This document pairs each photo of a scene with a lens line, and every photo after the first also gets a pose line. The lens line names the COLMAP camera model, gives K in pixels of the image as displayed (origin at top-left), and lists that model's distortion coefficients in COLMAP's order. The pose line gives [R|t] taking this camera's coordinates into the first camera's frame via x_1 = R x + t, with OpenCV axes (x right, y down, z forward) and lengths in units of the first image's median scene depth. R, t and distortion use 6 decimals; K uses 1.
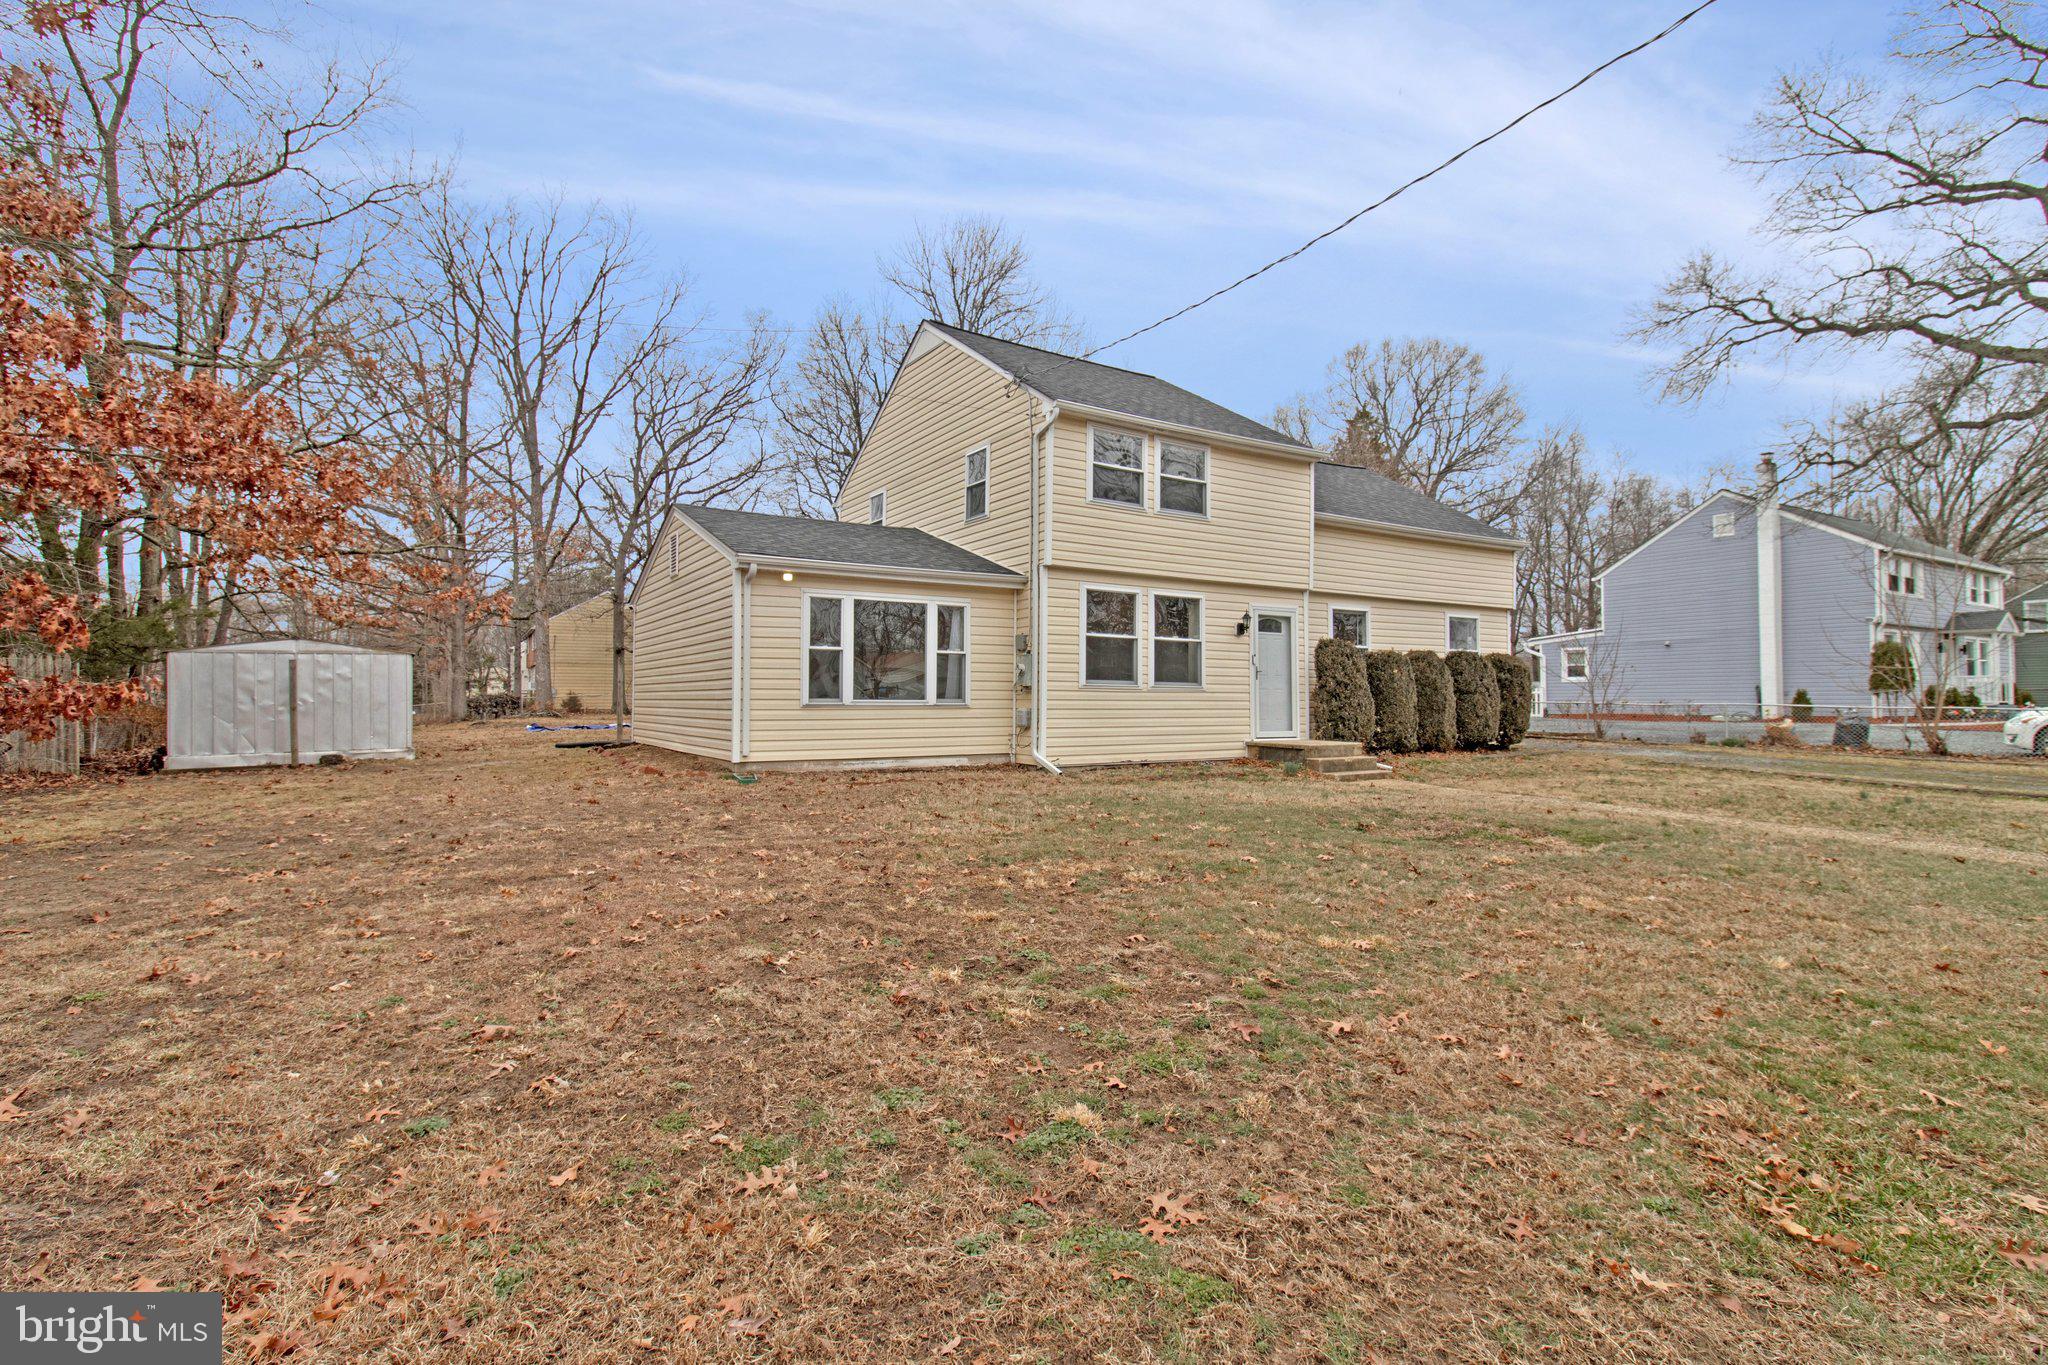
lens RADIAL K [[971.0, 0, 1048.6], [0, 971.0, 674.8], [0, 0, 1]] dist [0.002284, 0.000473]
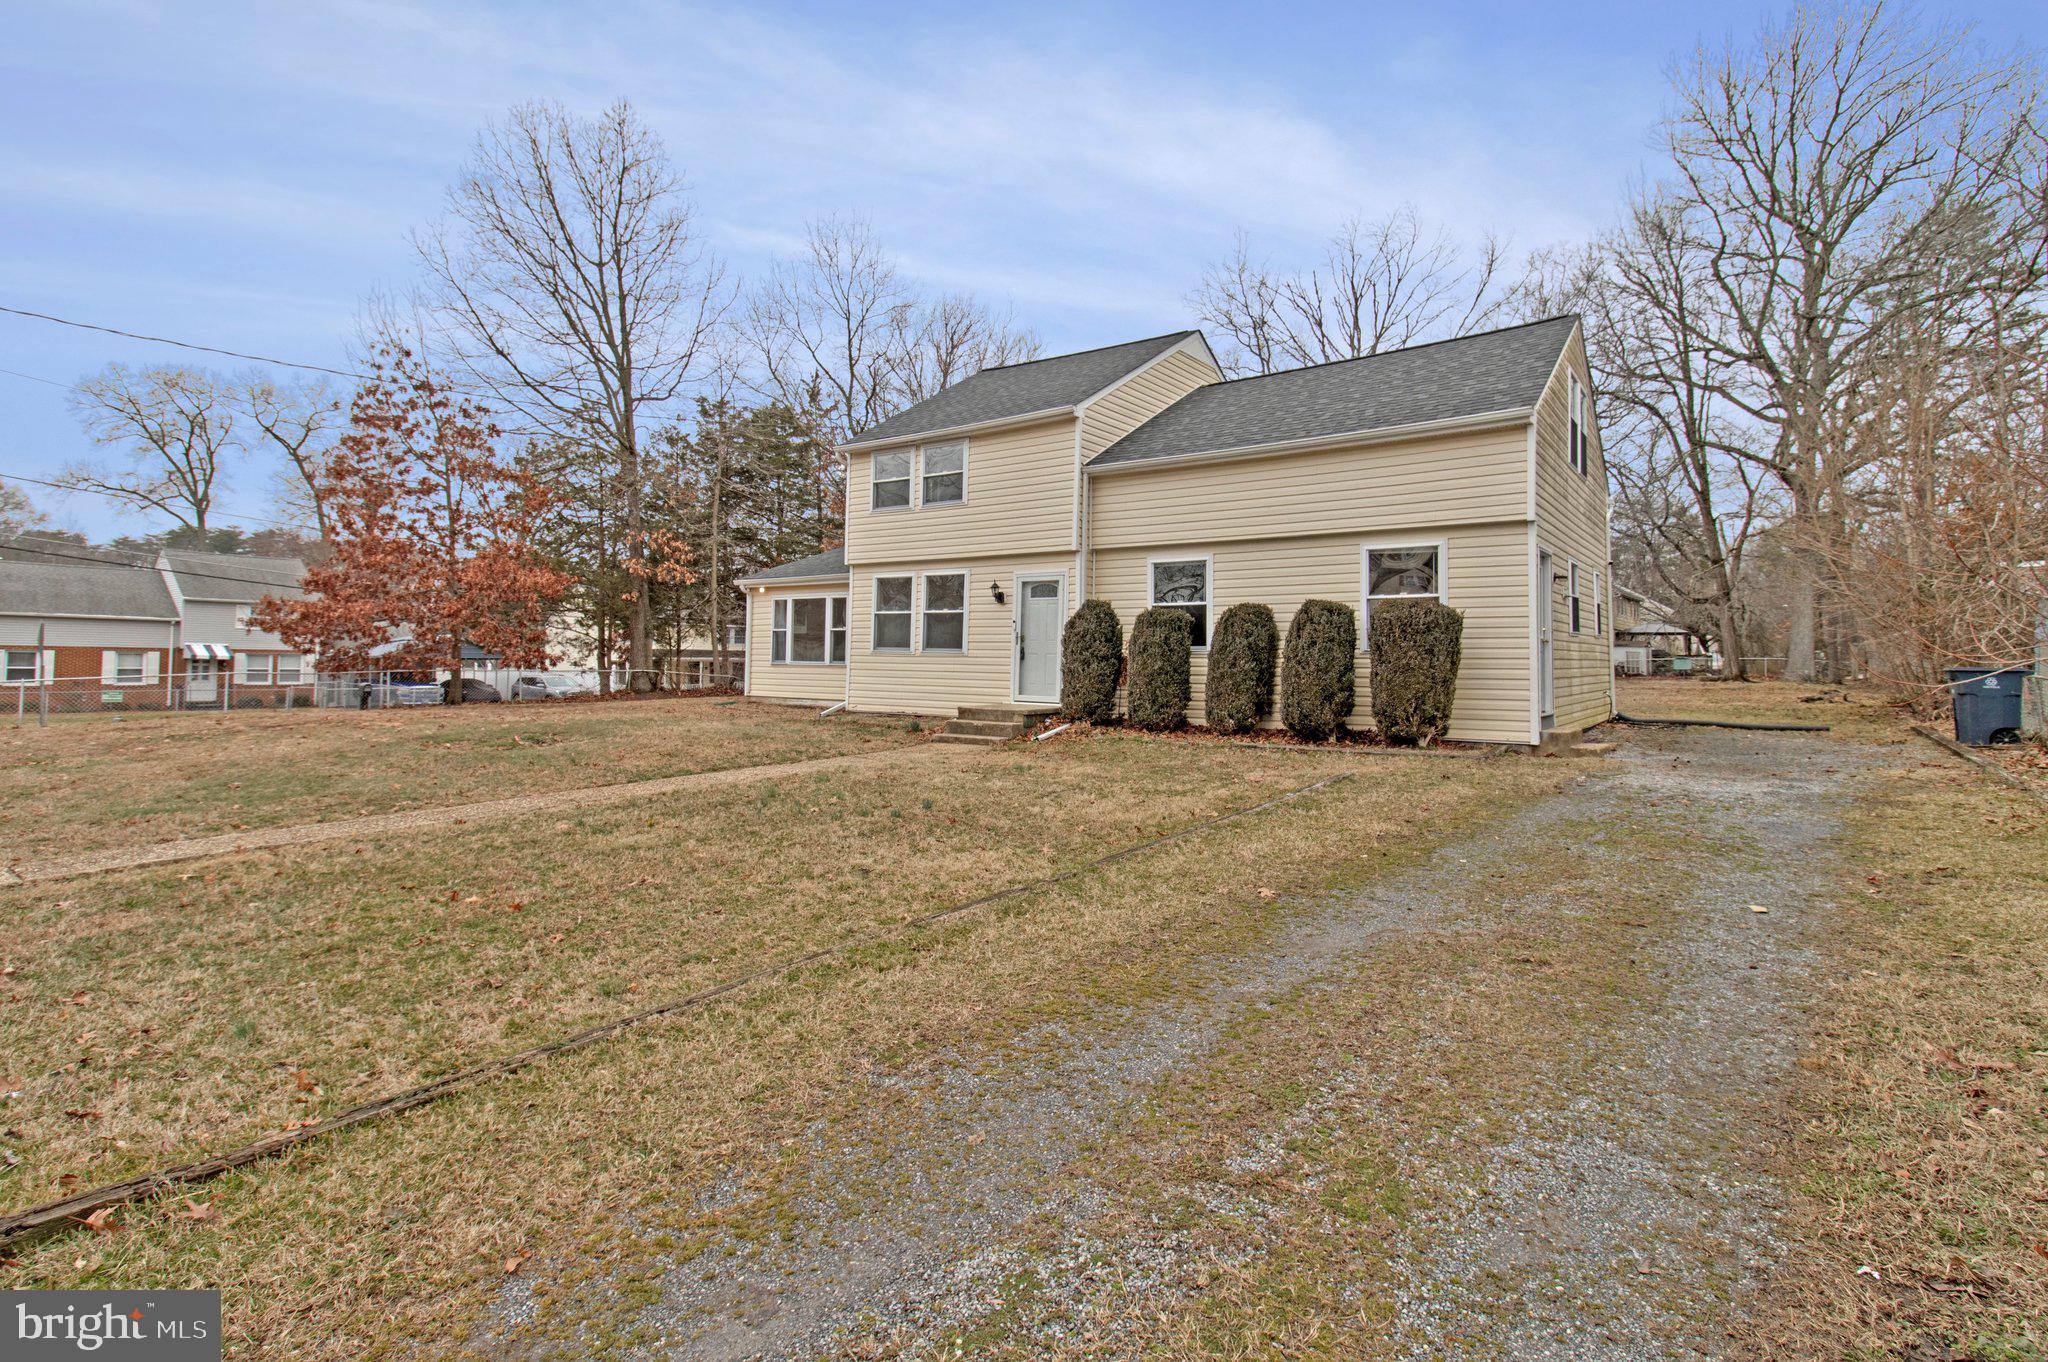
lens RADIAL K [[963.1, 0, 1022.5], [0, 963.1, 646.3], [0, 0, 1]] dist [0.000830, 0.000389]
pose [[0.364697, -0.011859, -0.931051, 1.274621], [0.009272, 0.999916, -0.009105, 0.017322], [0.931080, -0.005312, 0.364776, 0.678790]]
